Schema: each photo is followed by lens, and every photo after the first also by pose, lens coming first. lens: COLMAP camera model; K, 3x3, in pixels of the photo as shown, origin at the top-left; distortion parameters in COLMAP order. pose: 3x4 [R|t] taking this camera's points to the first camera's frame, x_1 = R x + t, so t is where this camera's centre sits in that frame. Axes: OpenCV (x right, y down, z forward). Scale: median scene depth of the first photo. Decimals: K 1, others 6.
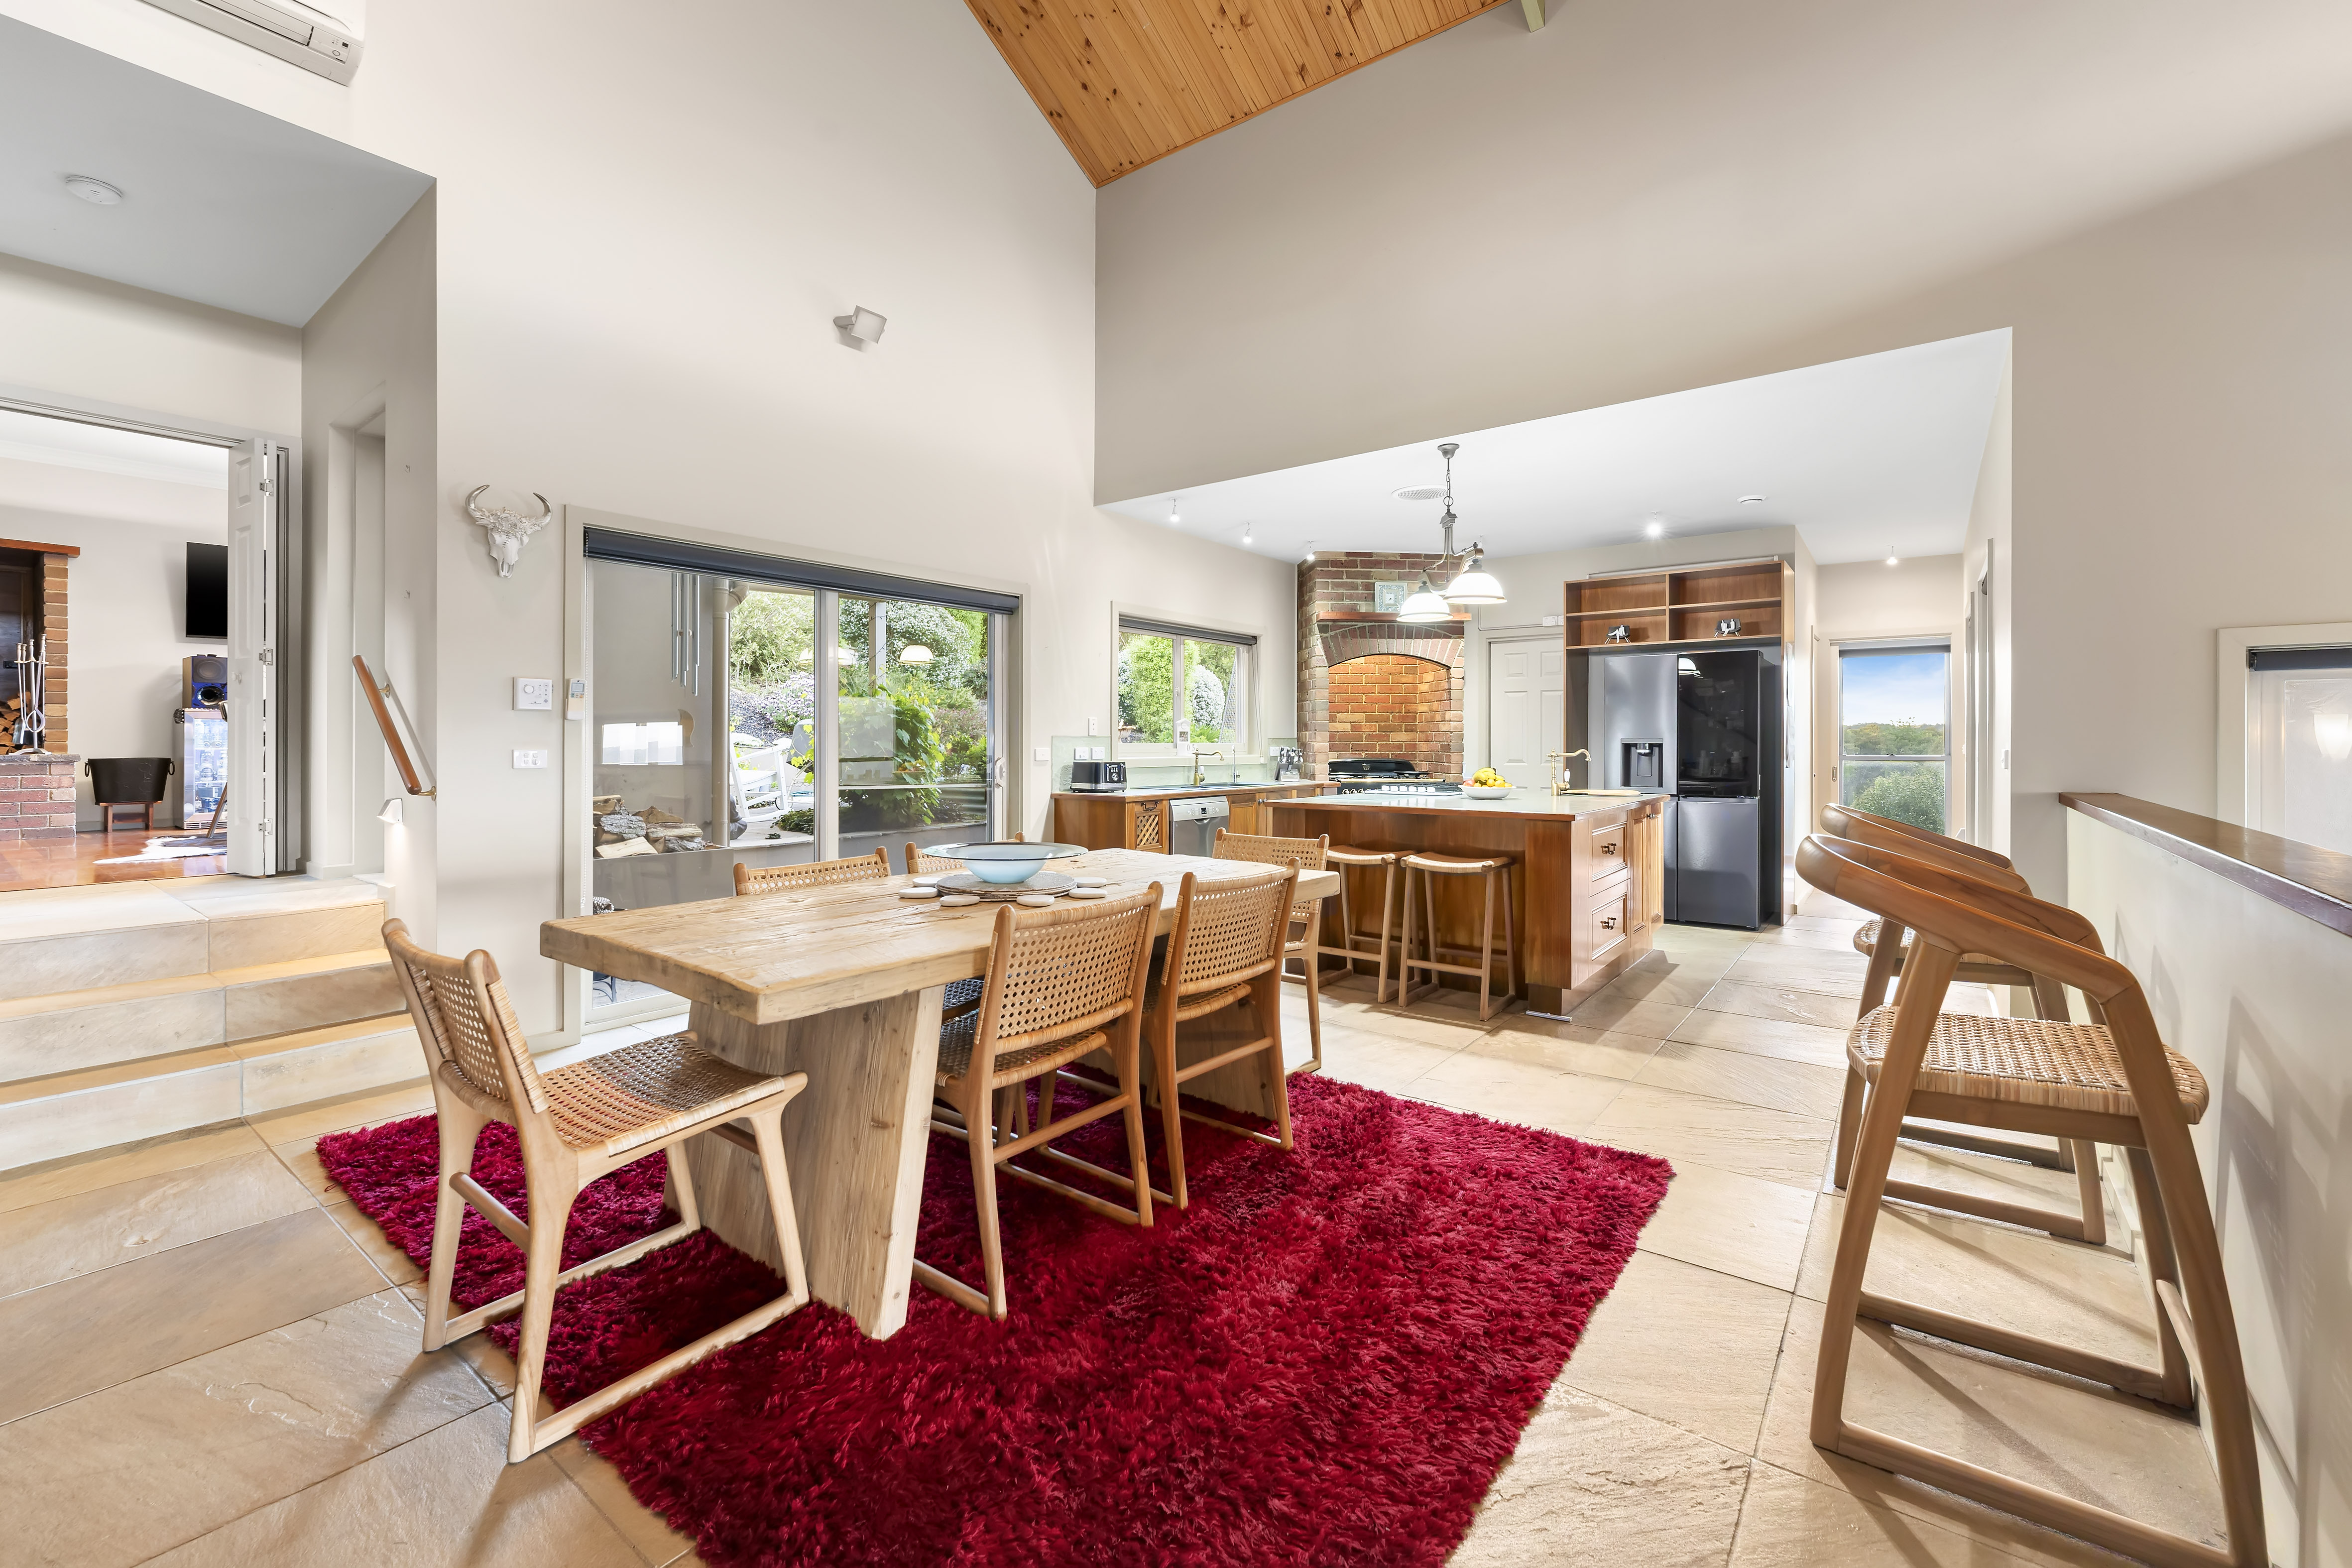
lens RADIAL K [[960.9, 0, 1160.9], [0, 960.9, 745.2], [0, 0, 1]] dist [-0.001706, -0.000198]
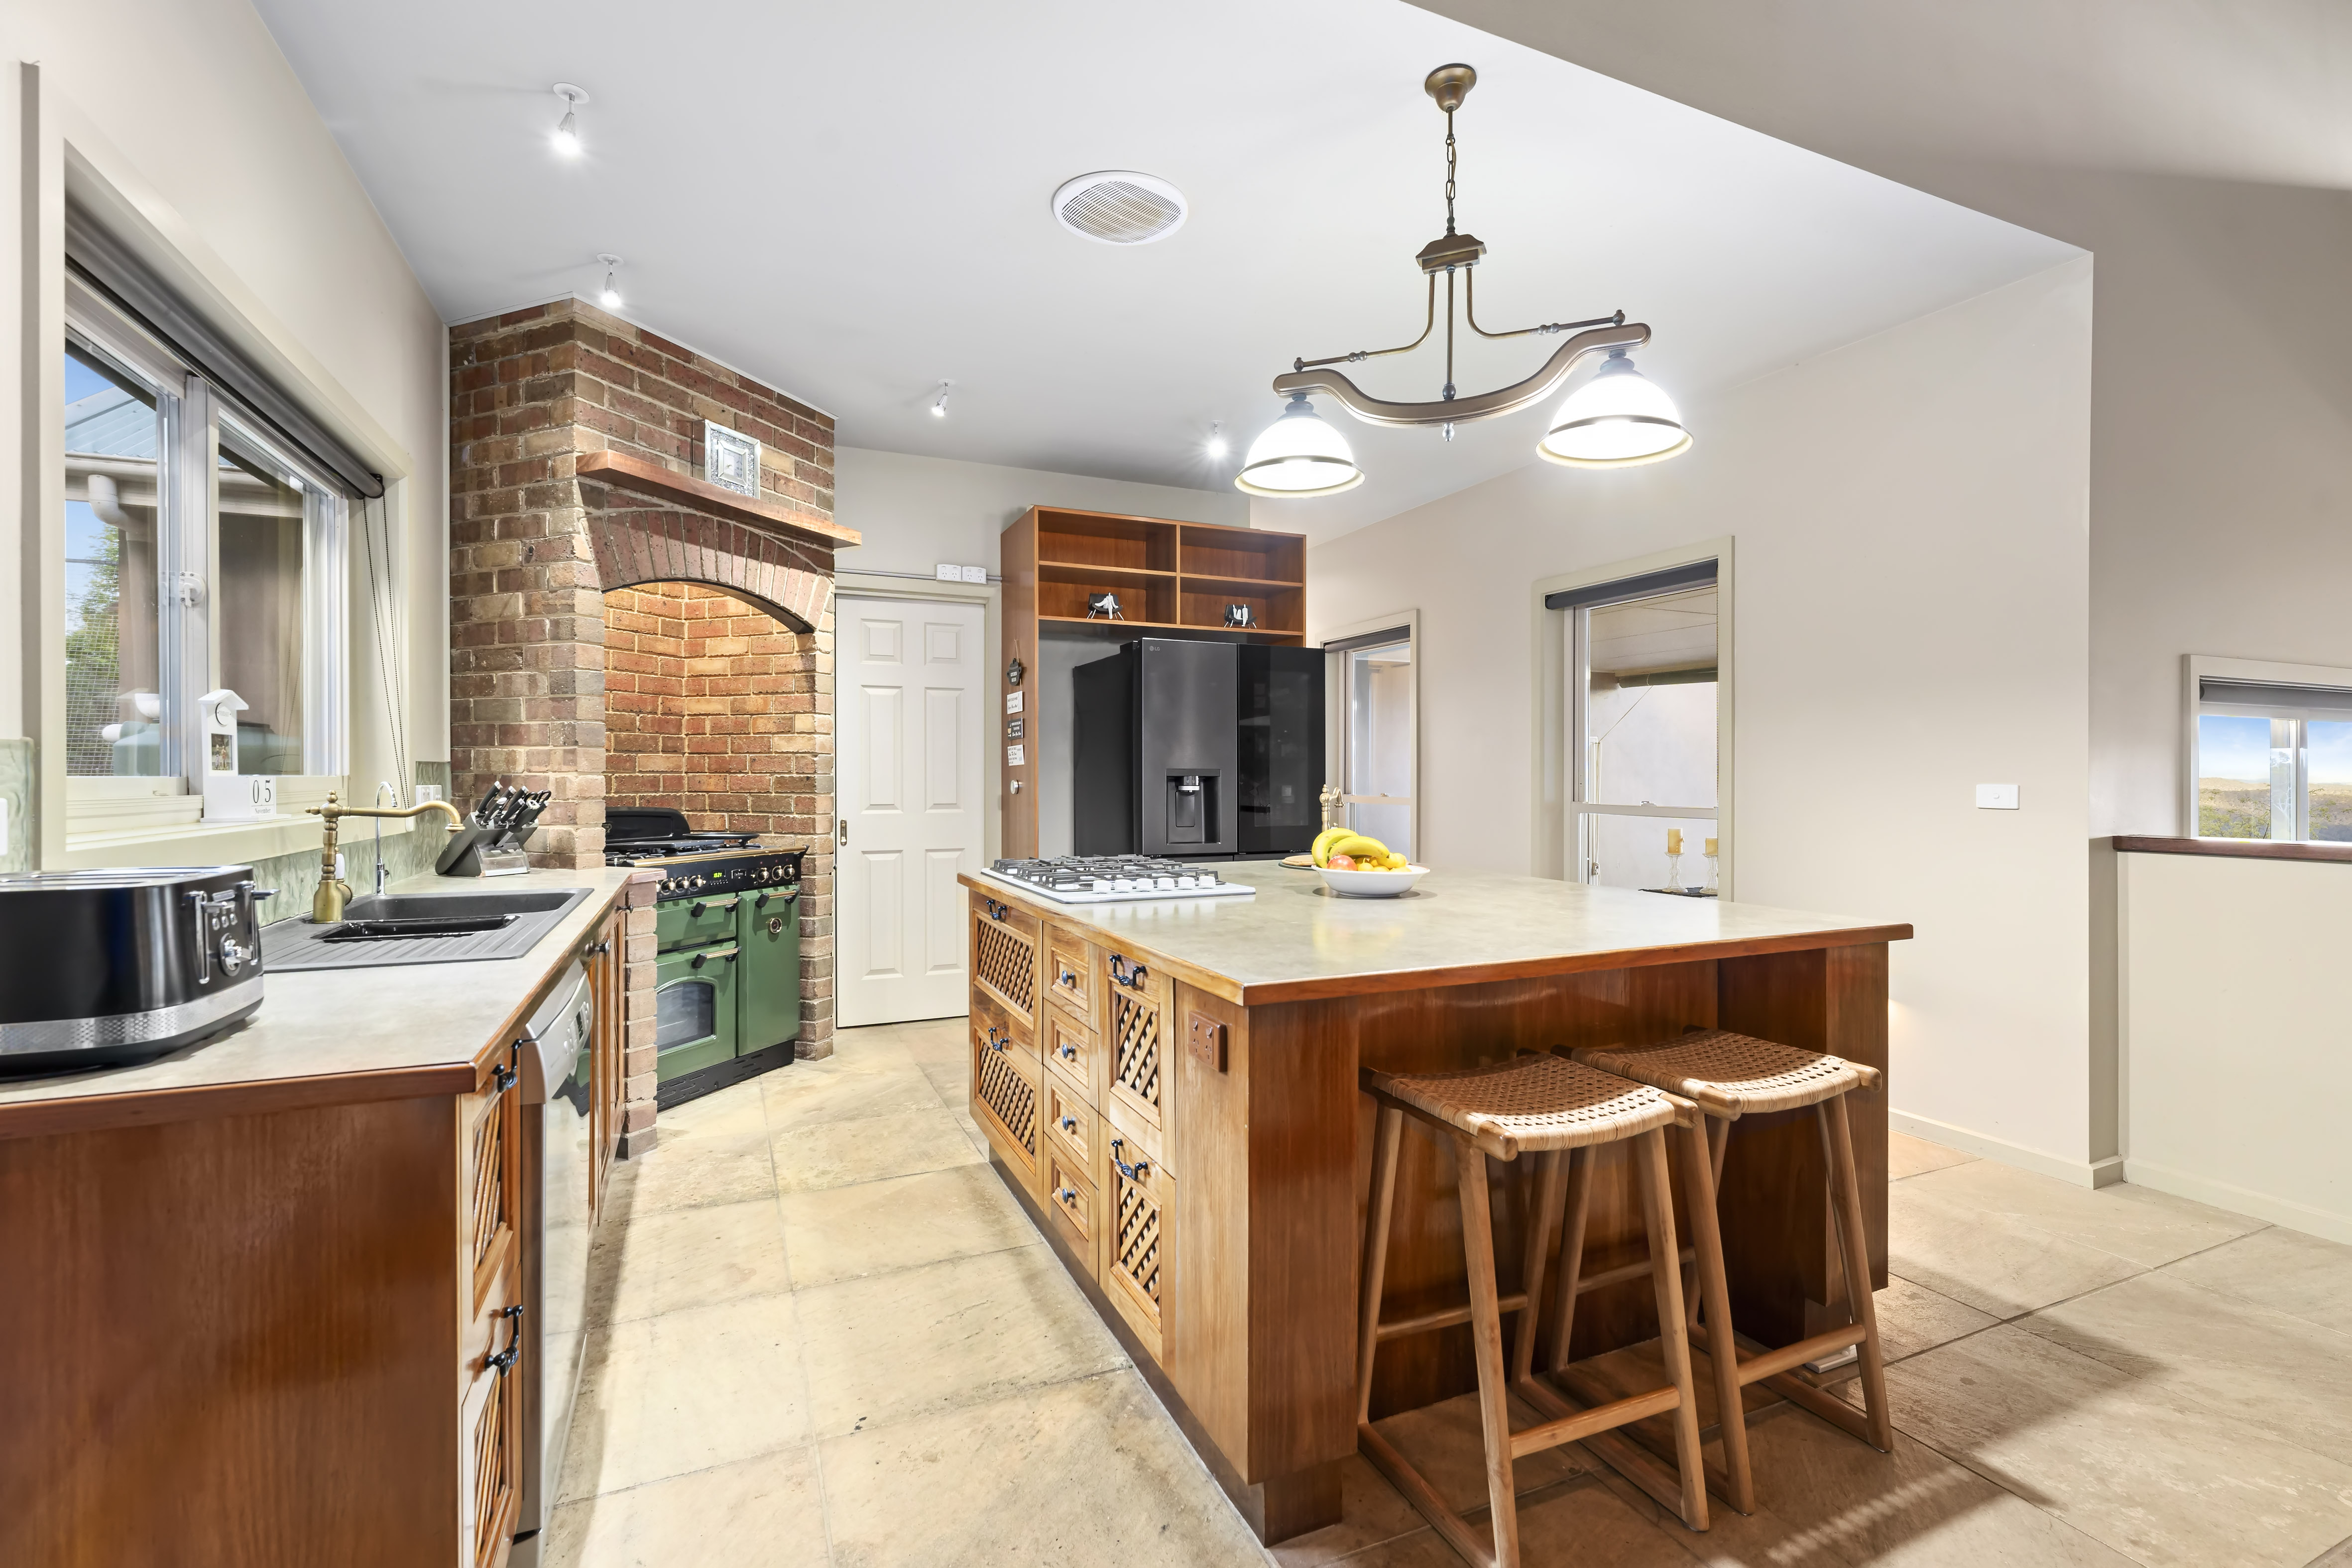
lens RADIAL K [[1043.3, 0, 1174.8], [0, 1043.3, 780.1], [0, 0, 1]] dist [0.004148, 0.000253]
pose [[0.466766, -0.004064, 0.884372, -0.108630], [0.002232, 0.999992, 0.003417, -0.001193], [-0.884378, 0.000379, 0.466771, 0.570622]]
